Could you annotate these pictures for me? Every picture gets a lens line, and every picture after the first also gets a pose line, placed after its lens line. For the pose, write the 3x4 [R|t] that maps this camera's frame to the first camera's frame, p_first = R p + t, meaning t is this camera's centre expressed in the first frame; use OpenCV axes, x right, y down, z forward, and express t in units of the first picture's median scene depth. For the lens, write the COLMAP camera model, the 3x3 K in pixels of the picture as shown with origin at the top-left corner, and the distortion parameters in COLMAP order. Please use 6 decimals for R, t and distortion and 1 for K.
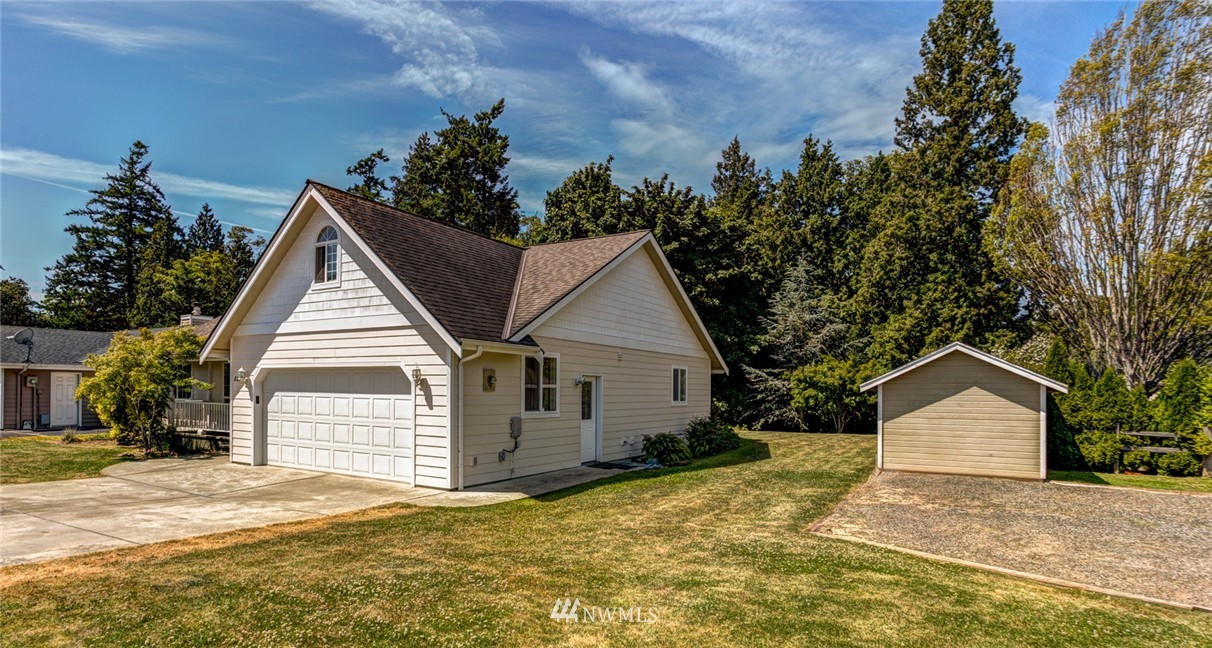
lens RADIAL K [[668.1, 0, 593.3], [0, 668.1, 357.1], [0, 0, 1]] dist [-0.030899, 0.005916]
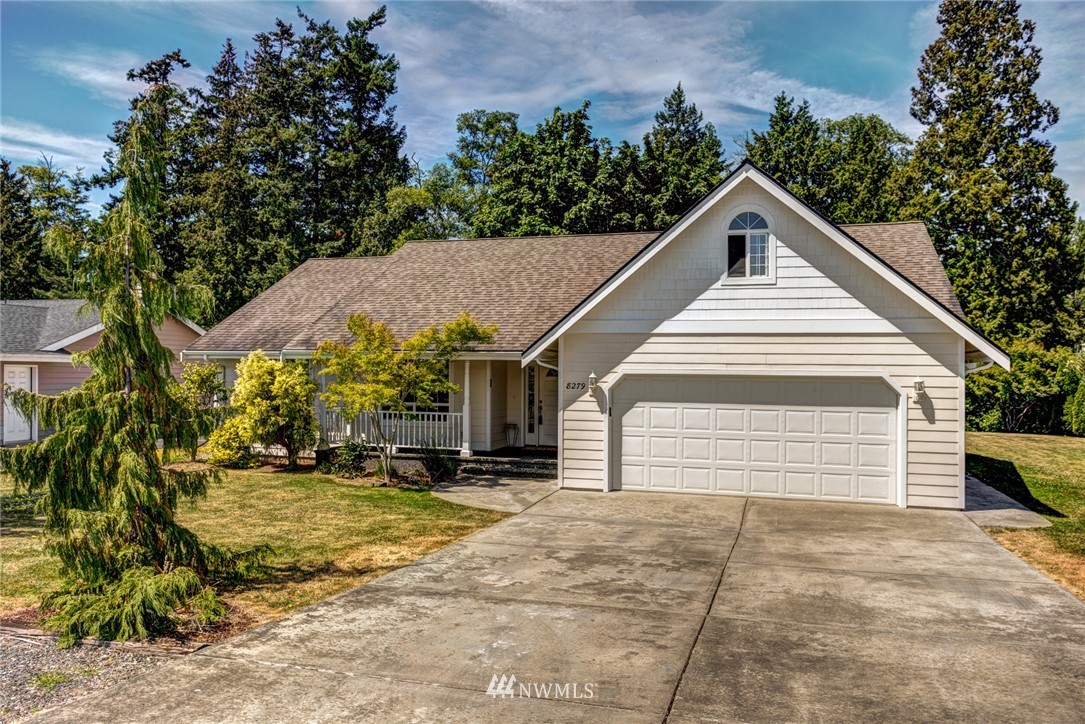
lens RADIAL K [[834.4, 0, 533.5], [0, 834.4, 326.9], [0, 0, 1]] dist [0.005557, -0.007389]
pose [[0.966205, 0.013953, 0.257397, -0.379388], [-0.013425, 0.999903, -0.003810, -0.015805], [-0.257425, 0.000225, 0.966298, 0.007122]]
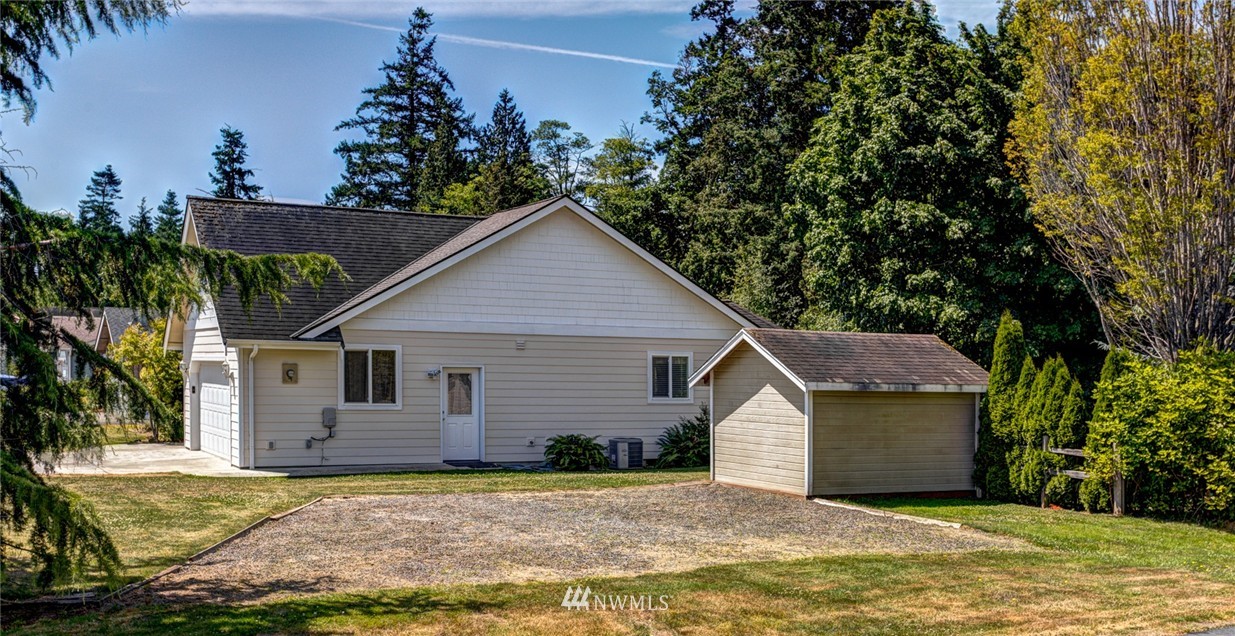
lens RADIAL K [[1390.5, 0, 618.4], [0, 1390.5, 322.3], [0, 0, 1]] dist [-0.086265, 0.000000]
pose [[0.846378, -0.015038, -0.532370, 0.513103], [0.020117, 0.999791, 0.003740, -0.015964], [0.532203, -0.013875, 0.846503, -0.215929]]
